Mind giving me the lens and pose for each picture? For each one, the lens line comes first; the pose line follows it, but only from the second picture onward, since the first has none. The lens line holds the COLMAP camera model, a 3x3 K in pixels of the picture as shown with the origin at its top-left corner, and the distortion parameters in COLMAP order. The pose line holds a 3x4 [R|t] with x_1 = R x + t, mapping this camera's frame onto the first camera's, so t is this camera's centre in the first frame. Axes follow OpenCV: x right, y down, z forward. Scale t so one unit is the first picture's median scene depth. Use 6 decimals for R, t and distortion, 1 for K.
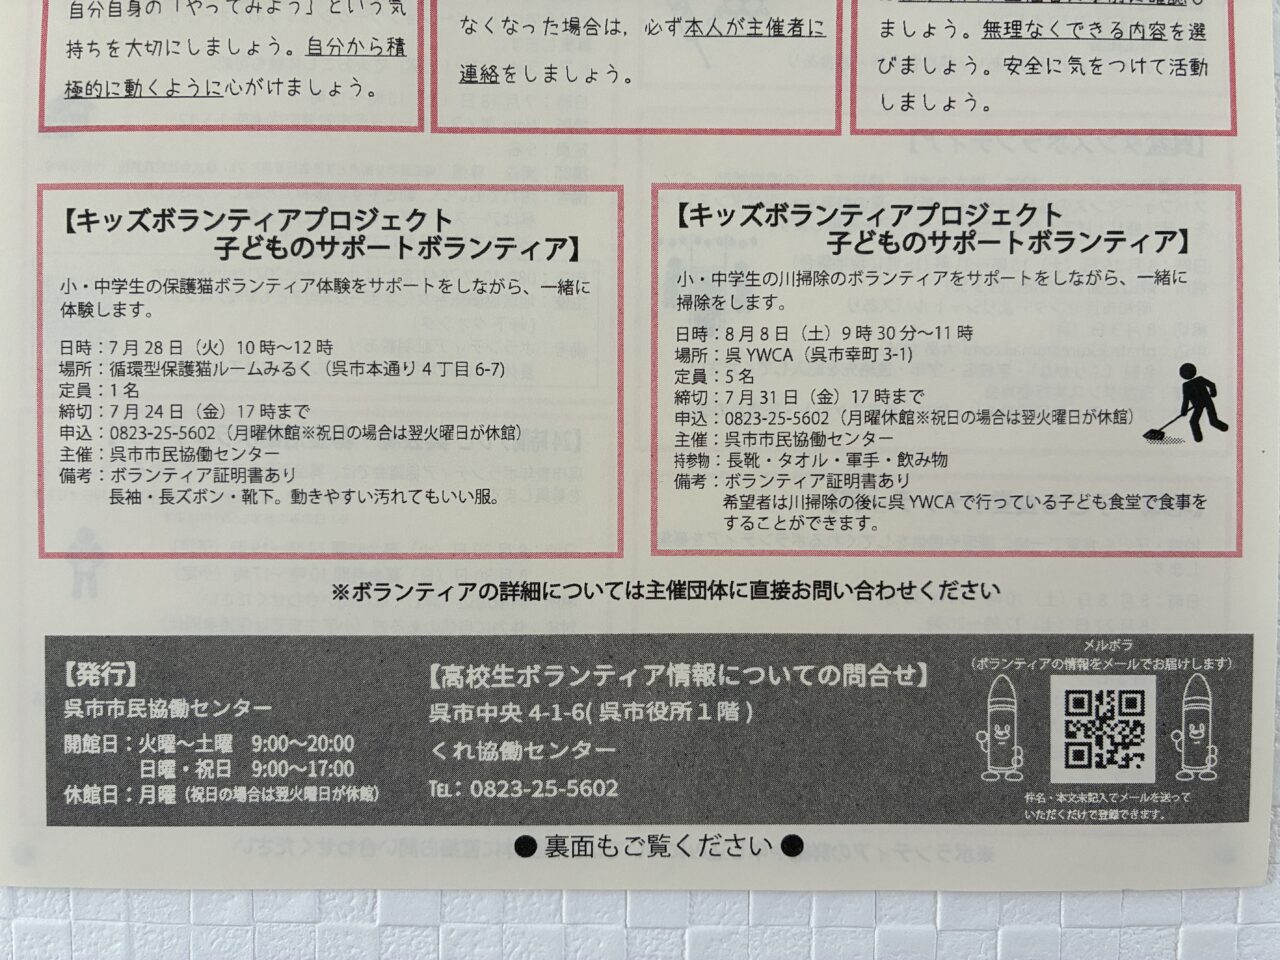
lens RADIAL K [[966.6, 0, 645.2], [0, 966.6, 490.7], [0, 0, 1]] dist [-0.032377, -0.043143]
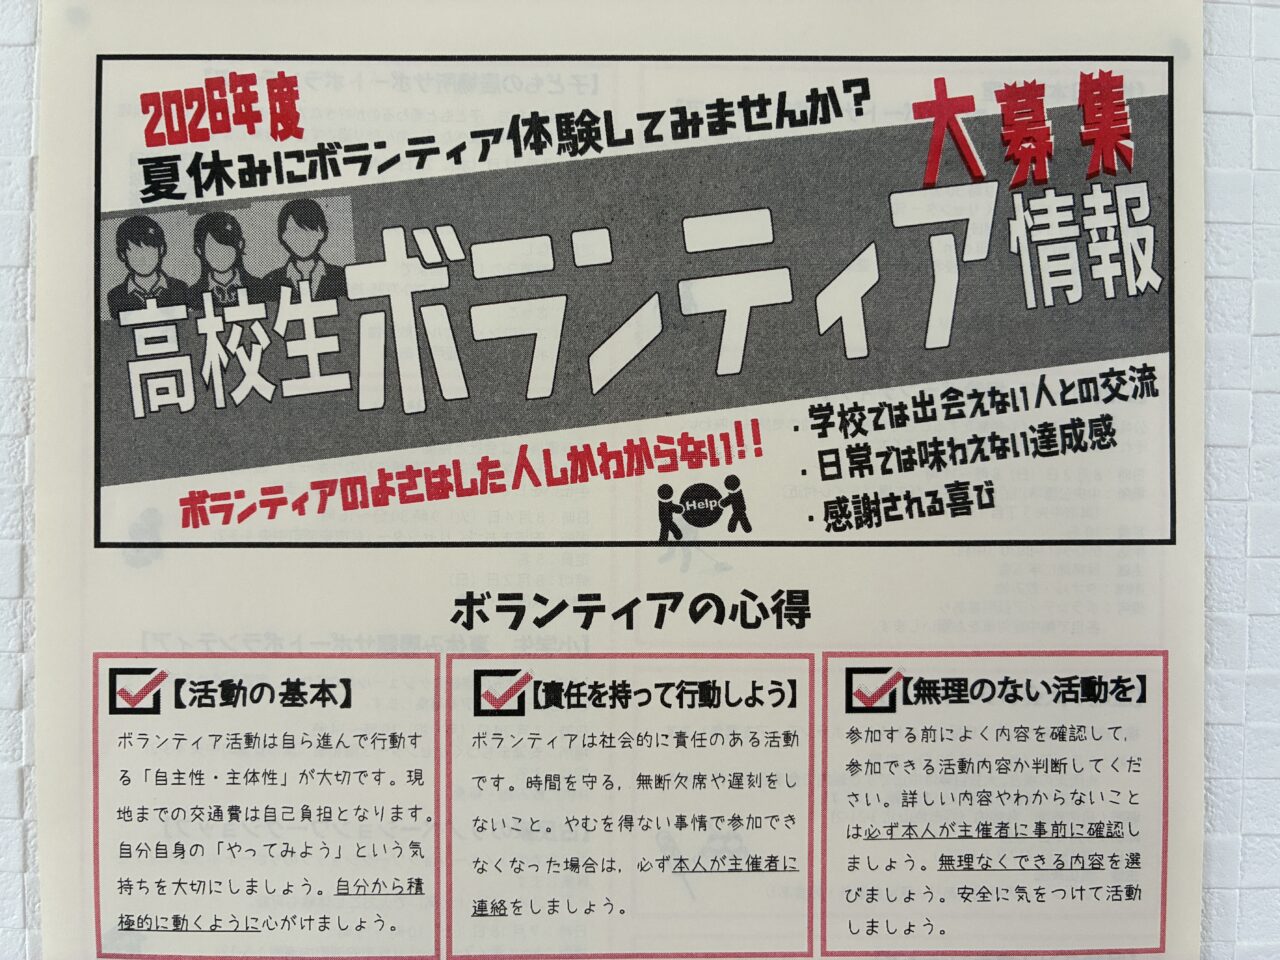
lens RADIAL K [[966.6, 0, 639.0], [0, 966.6, 482.8], [0, 0, 1]] dist [-0.032377, -0.043143]
pose [[0.999982, -0.005329, 0.002850, 0.000959], [0.005603, 0.994253, -0.106909, -0.813697], [-0.002264, 0.106923, 0.994265, -0.168925]]
